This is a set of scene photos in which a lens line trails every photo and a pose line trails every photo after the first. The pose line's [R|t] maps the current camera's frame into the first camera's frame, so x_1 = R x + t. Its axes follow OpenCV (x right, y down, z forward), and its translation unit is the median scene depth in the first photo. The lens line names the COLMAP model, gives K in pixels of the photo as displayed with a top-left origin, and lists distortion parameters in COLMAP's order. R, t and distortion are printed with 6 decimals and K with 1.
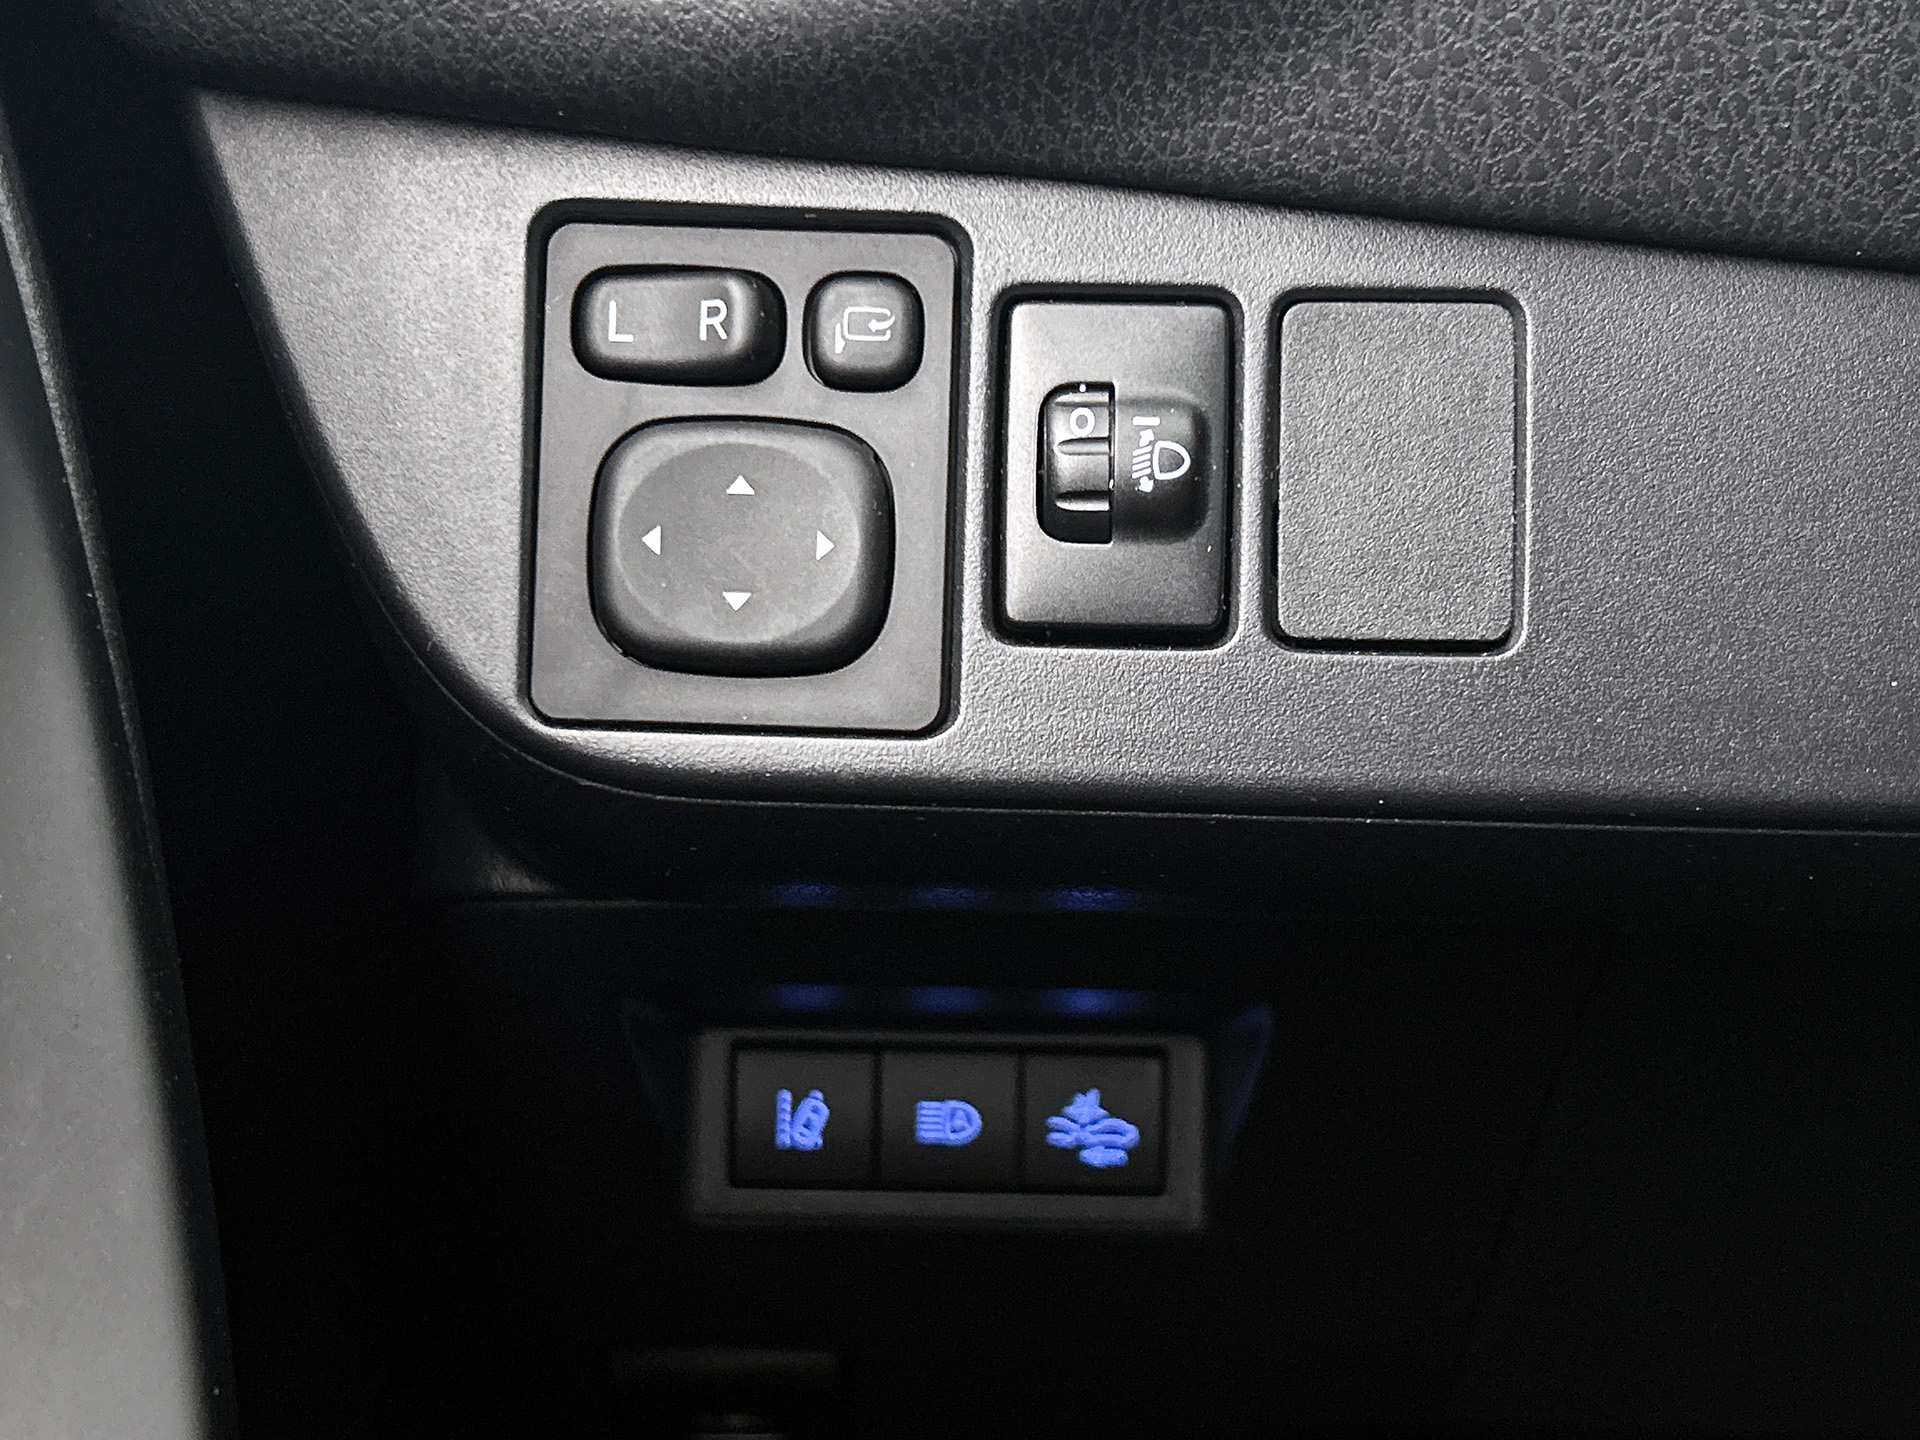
lens RADIAL K [[2551.4, 0, 948.4], [0, 2551.4, 733.8], [0, 0, 1]] dist [0.093524, 0.000000]
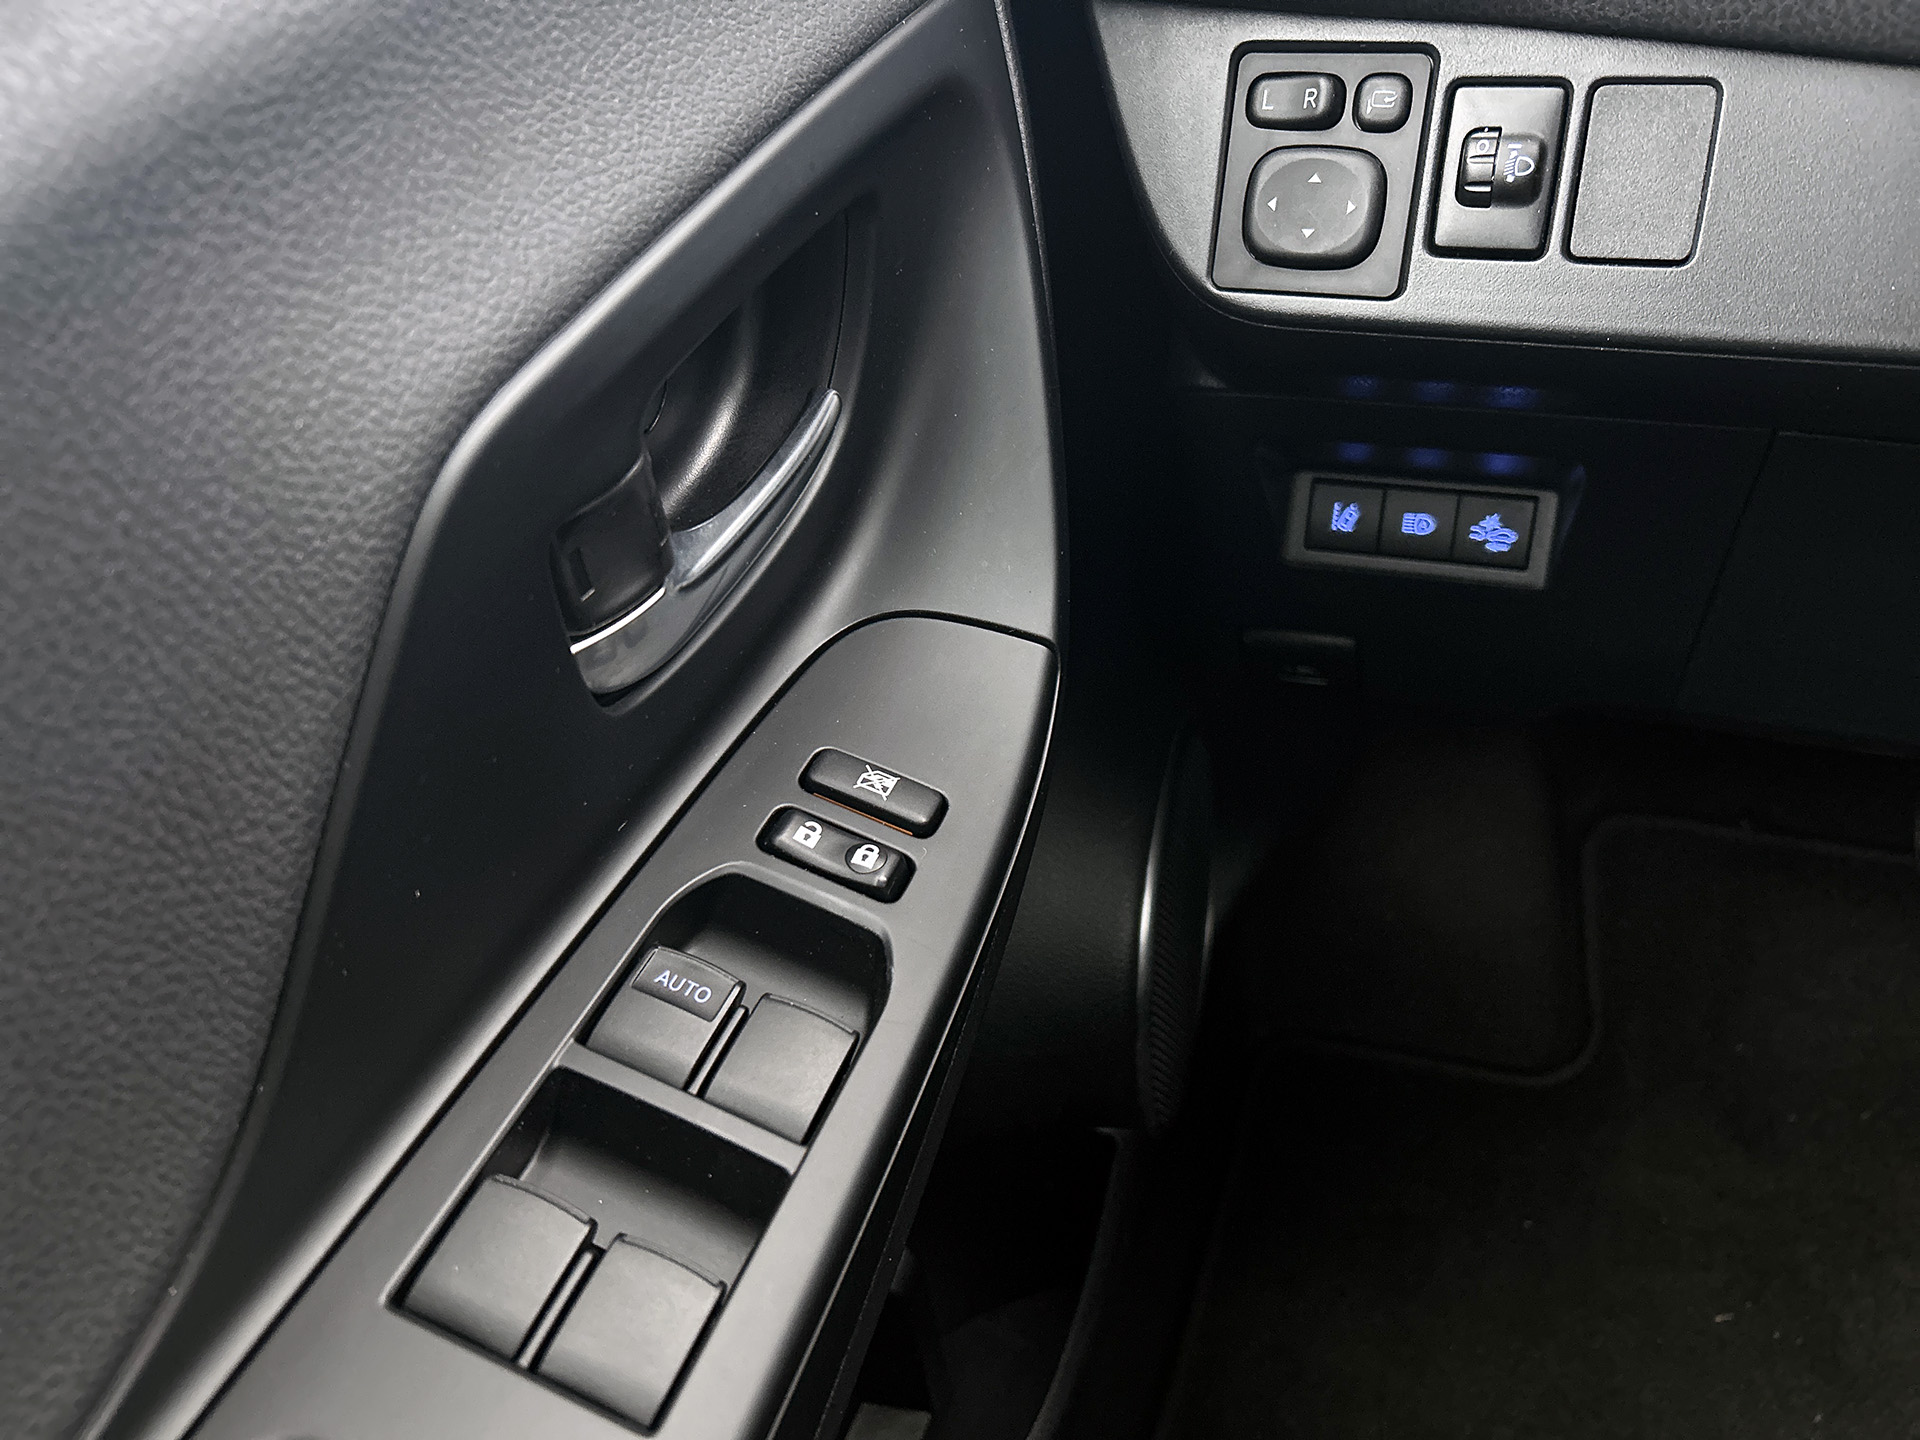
lens RADIAL K [[1432.8, 0, 952.8], [0, 1432.8, 710.3], [0, 0, 1]] dist [0.024810, -0.038402]
pose [[0.931667, 0.129627, -0.339401, 0.106725], [-0.045562, 0.968496, 0.244828, 0.057229], [0.360445, -0.212634, 0.908221, -0.333276]]
